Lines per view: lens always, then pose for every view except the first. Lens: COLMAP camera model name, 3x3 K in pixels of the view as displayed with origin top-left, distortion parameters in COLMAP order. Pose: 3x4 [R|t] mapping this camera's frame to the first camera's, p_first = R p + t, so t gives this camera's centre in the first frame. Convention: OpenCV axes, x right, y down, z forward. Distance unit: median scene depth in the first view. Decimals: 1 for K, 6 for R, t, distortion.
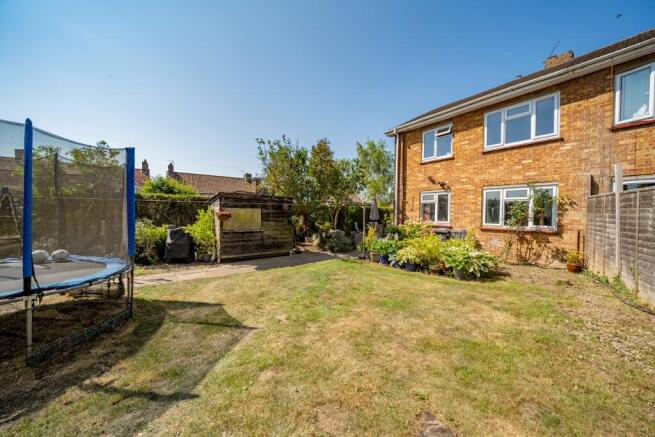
lens RADIAL K [[225.7, 0, 327.2], [0, 225.7, 216.1], [0, 0, 1]] dist [-0.020655, -0.000196]
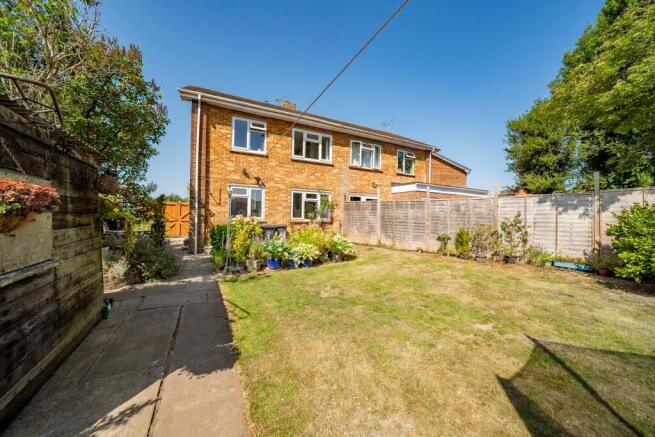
lens RADIAL K [[225.7, 0, 326.9], [0, 225.7, 216.3], [0, 0, 1]] dist [-0.020655, -0.000196]
pose [[0.154184, -0.018022, 0.987878, -0.433108], [-0.006657, 0.999792, 0.019278, -0.001348], [-0.988020, -0.009548, 0.154032, 0.551993]]
